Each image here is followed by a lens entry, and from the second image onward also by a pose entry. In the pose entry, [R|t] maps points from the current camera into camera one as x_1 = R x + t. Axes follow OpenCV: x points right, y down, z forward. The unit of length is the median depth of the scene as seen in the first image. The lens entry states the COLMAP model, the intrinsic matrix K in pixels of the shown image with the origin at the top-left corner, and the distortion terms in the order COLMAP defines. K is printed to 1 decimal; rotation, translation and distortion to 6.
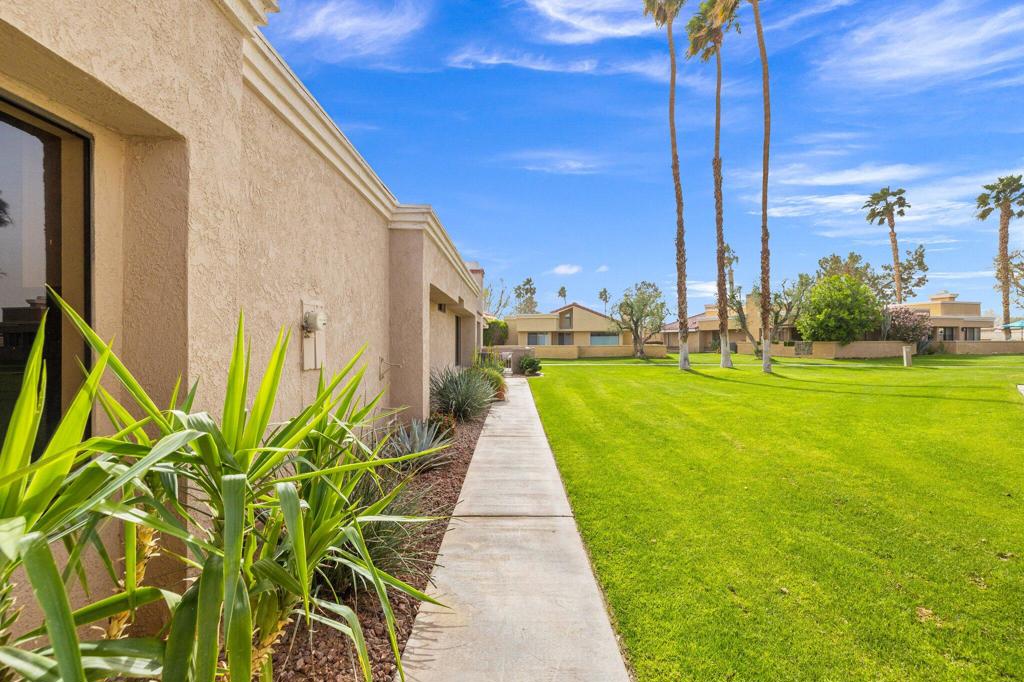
lens RADIAL K [[441.5, 0, 512.0], [0, 441.5, 341.0], [0, 0, 1]] dist [0.007293, 0.000269]
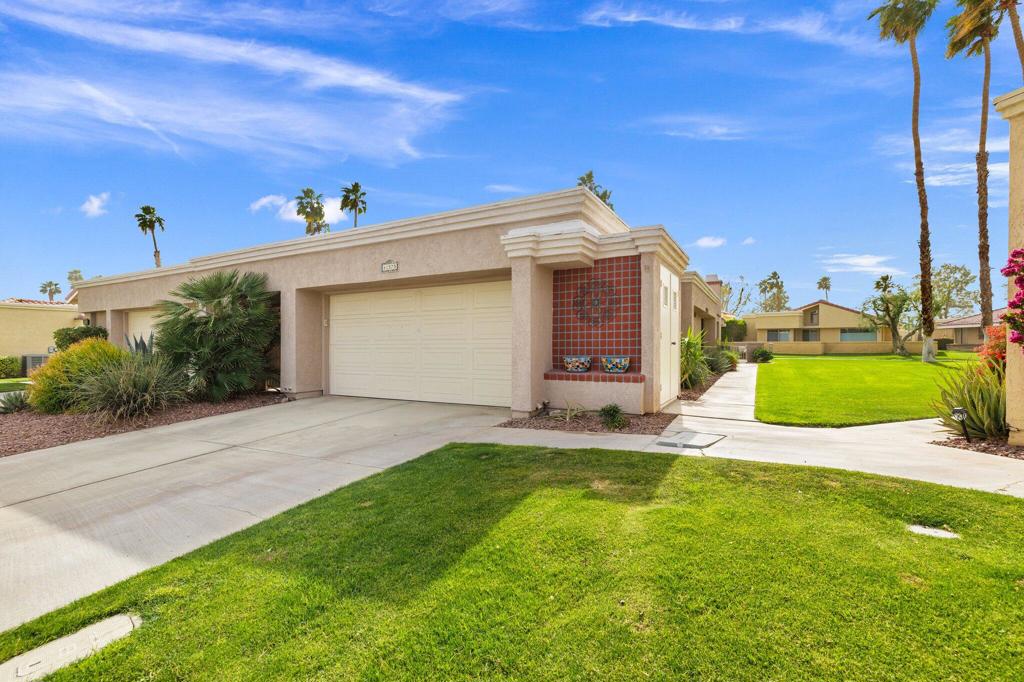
lens RADIAL K [[441.5, 0, 512.0], [0, 441.5, 341.0], [0, 0, 1]] dist [0.007293, 0.000269]
pose [[0.874618, 0.001398, -0.484810, 0.016117], [-0.001092, 0.999999, 0.000913, 0.008204], [0.484811, -0.000269, 0.874619, -0.257773]]
